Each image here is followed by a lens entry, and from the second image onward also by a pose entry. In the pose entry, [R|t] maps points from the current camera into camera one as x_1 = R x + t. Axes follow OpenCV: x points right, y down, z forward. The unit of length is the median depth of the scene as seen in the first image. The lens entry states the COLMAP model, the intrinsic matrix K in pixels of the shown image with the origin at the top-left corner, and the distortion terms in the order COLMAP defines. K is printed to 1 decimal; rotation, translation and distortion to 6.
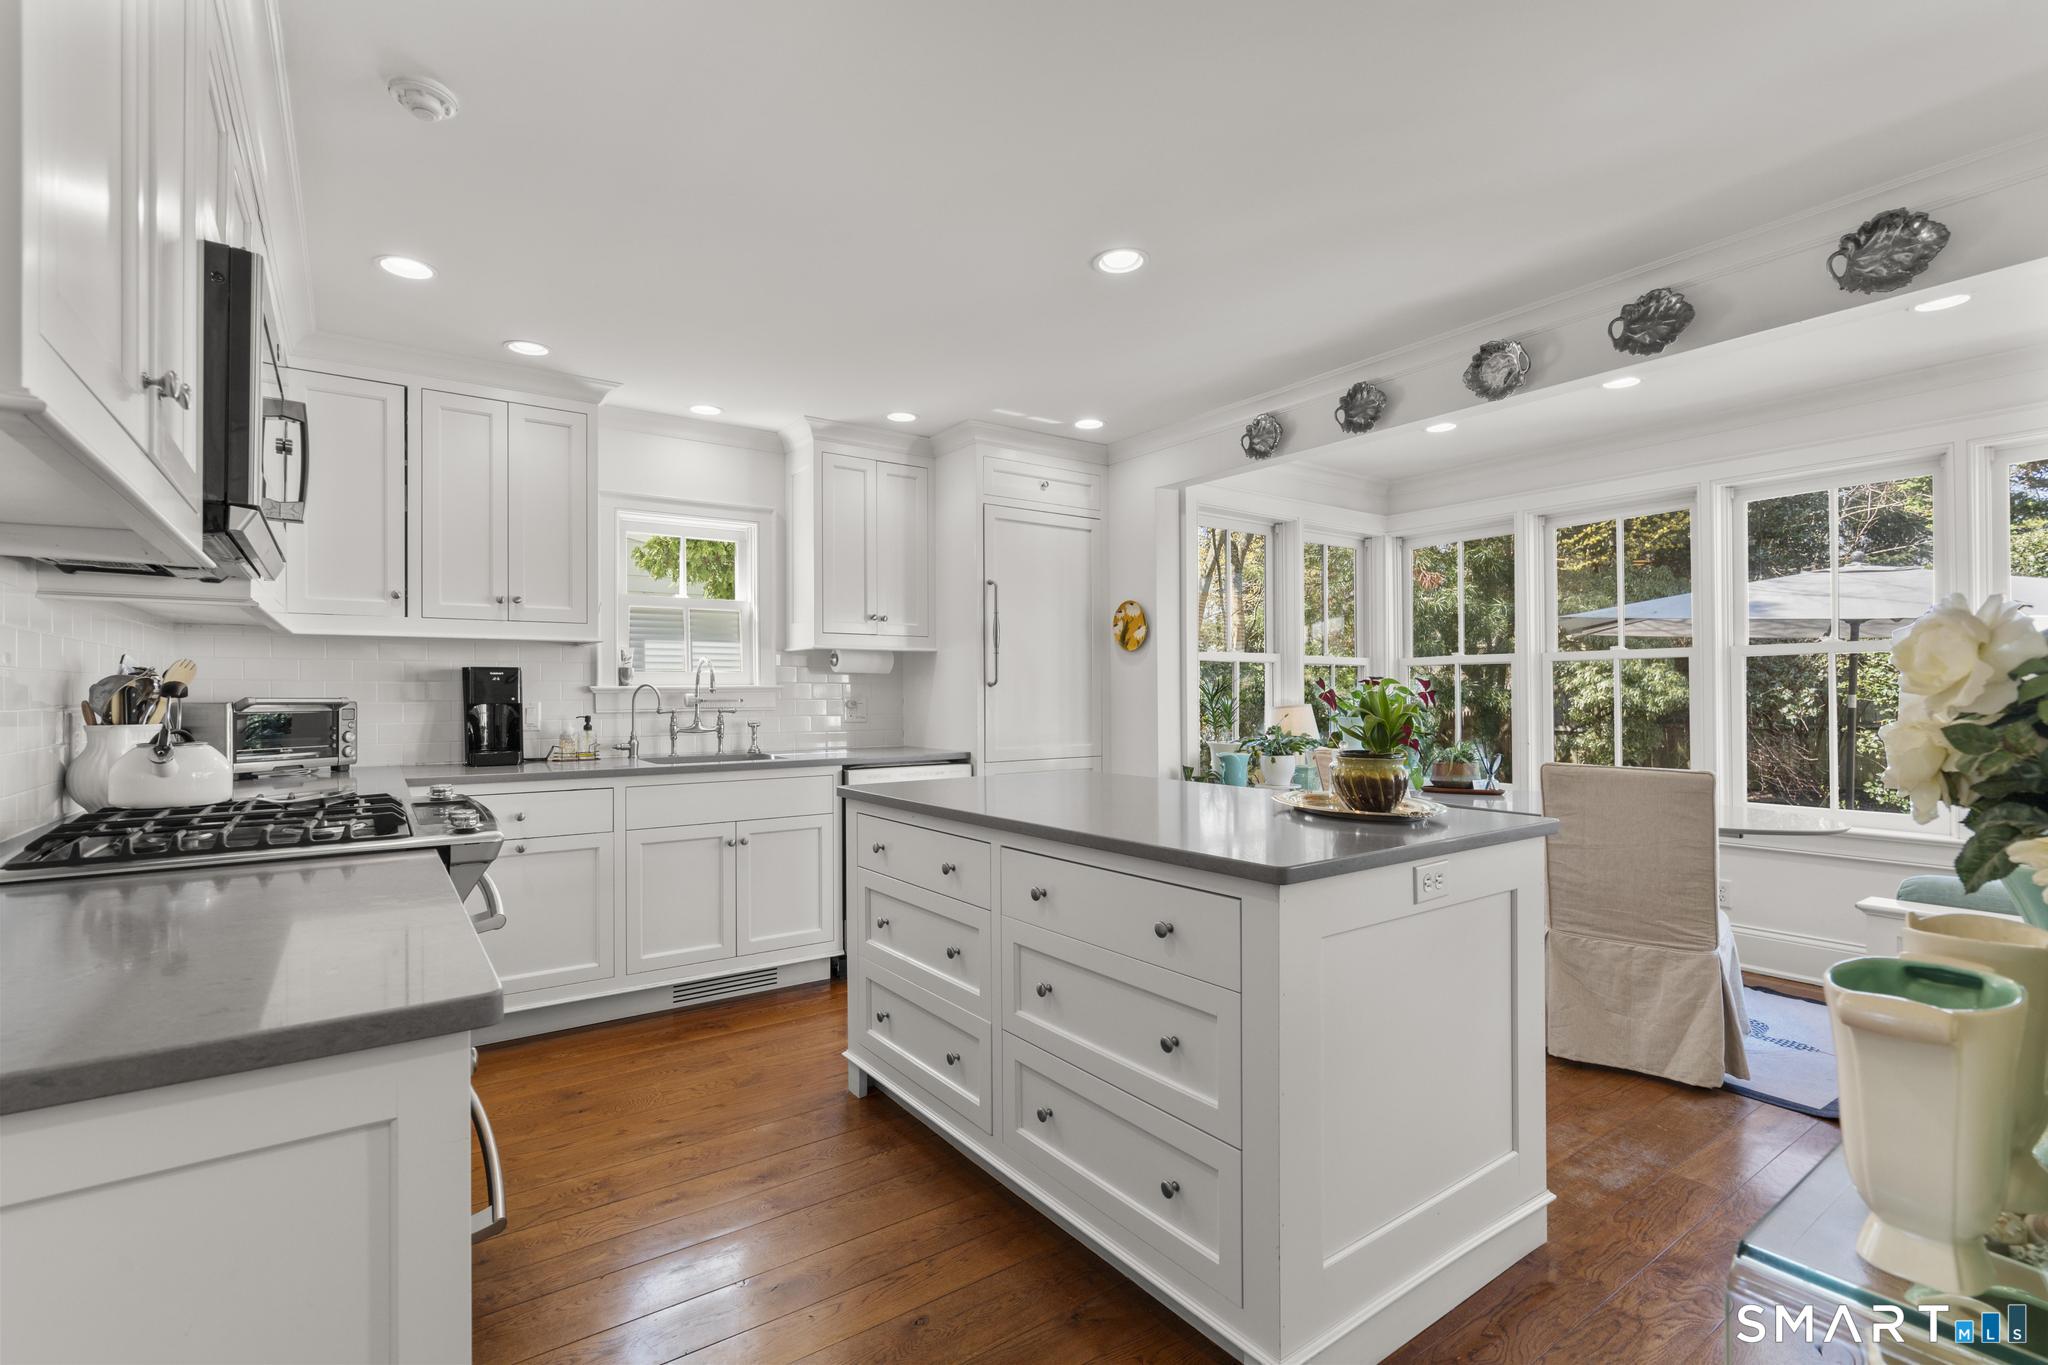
lens RADIAL K [[918.8, 0, 1016.7], [0, 918.8, 685.2], [0, 0, 1]] dist [-0.006655, 0.002050]
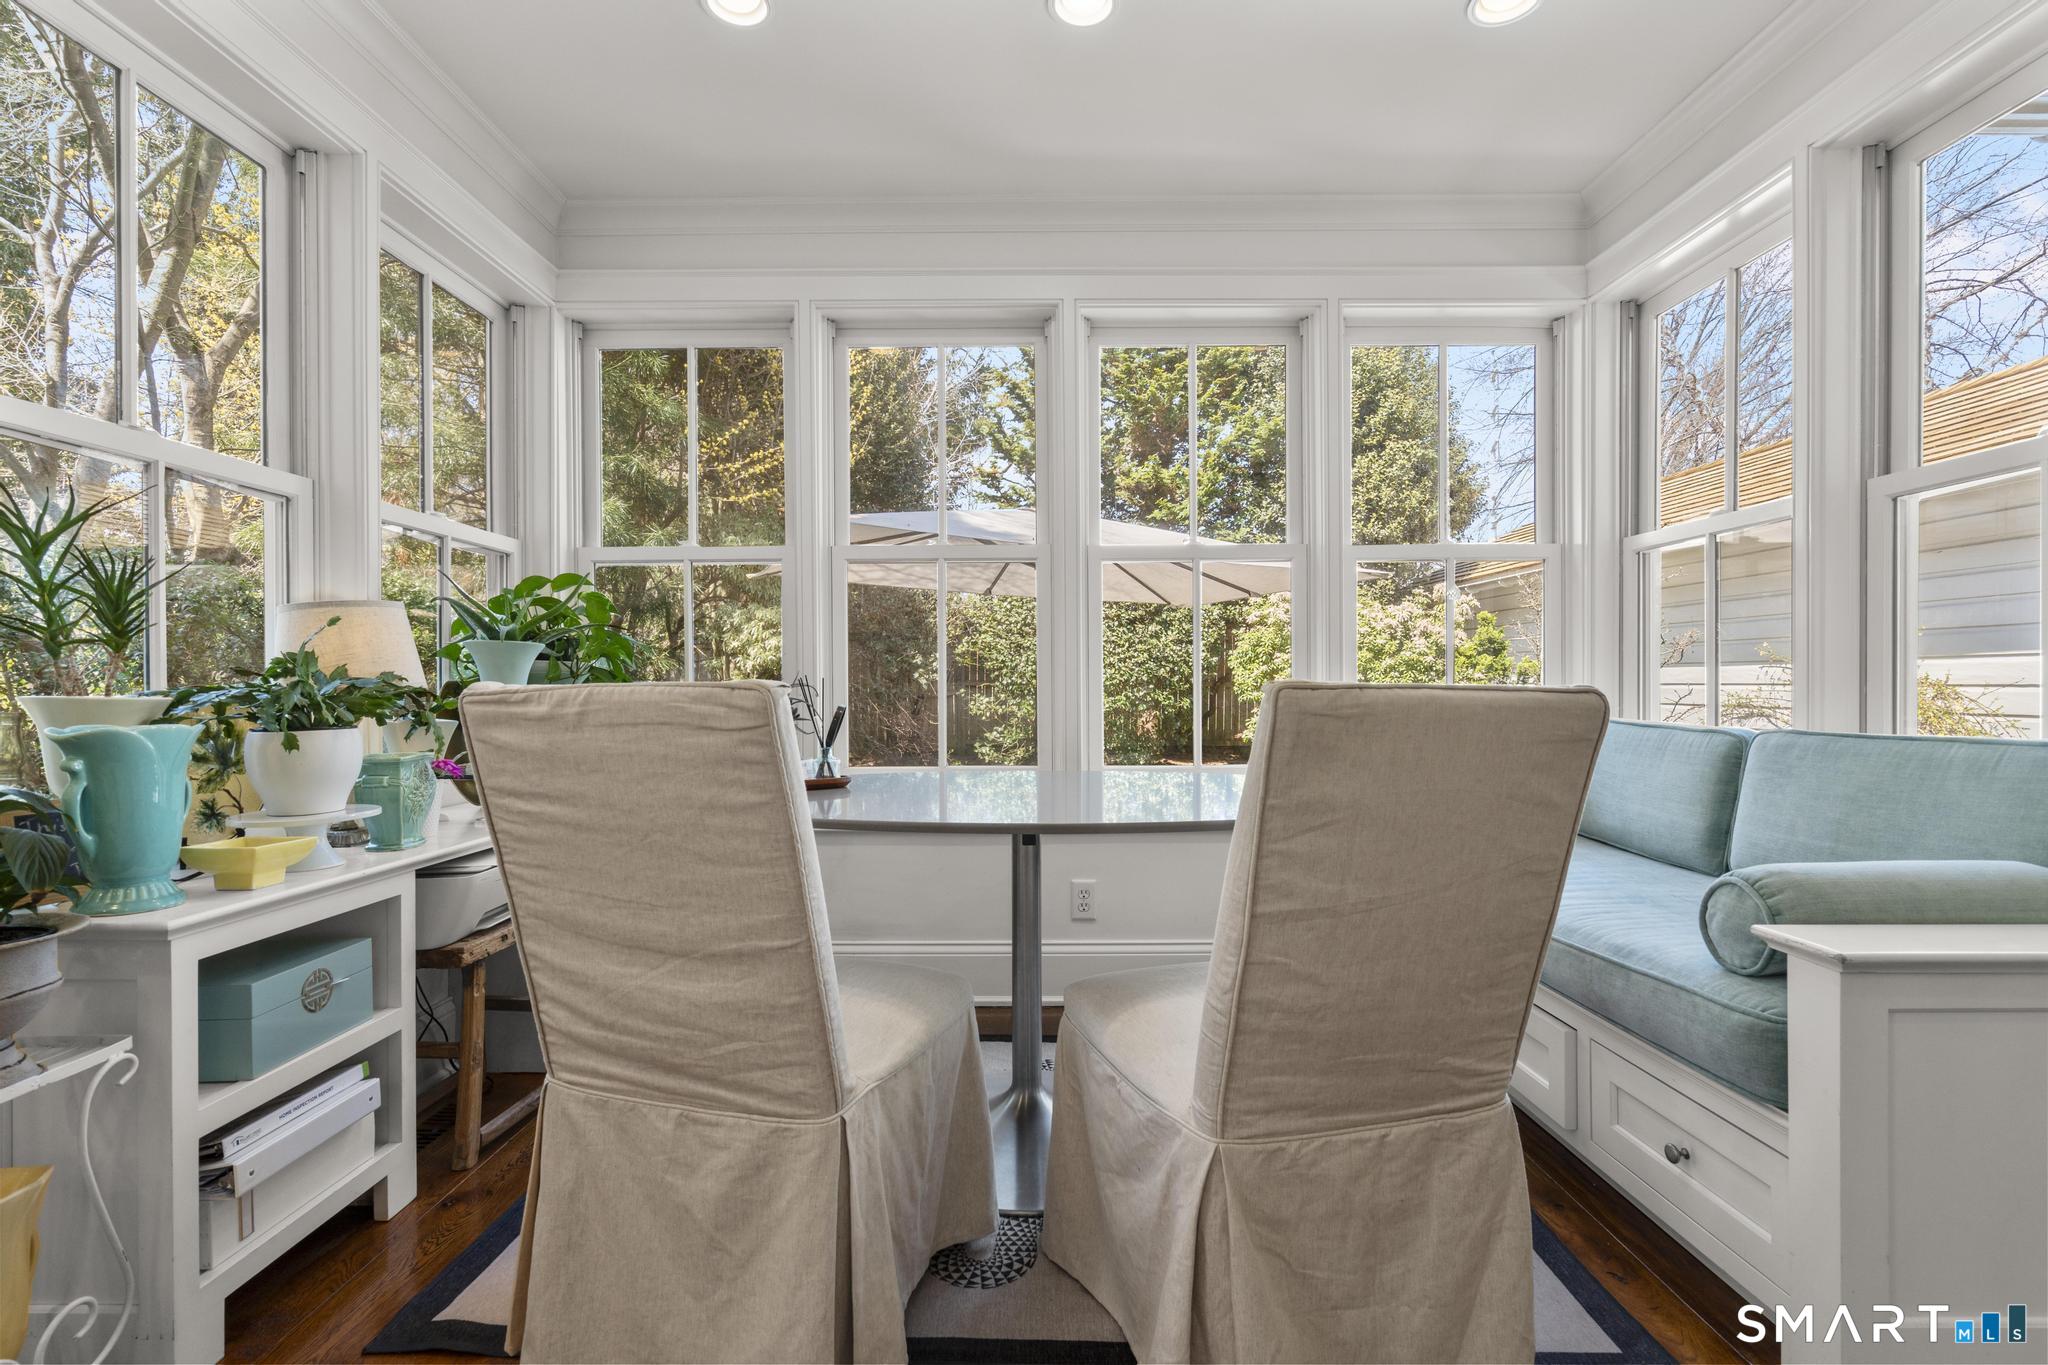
lens RADIAL K [[918.8, 0, 1013.9], [0, 918.8, 688.6], [0, 0, 1]] dist [-0.006655, 0.002050]
pose [[0.586428, -0.002807, 0.809996, 0.162371], [-0.008491, 0.999918, 0.009612, 0.056370], [-0.809957, -0.012514, 0.586356, 0.586606]]
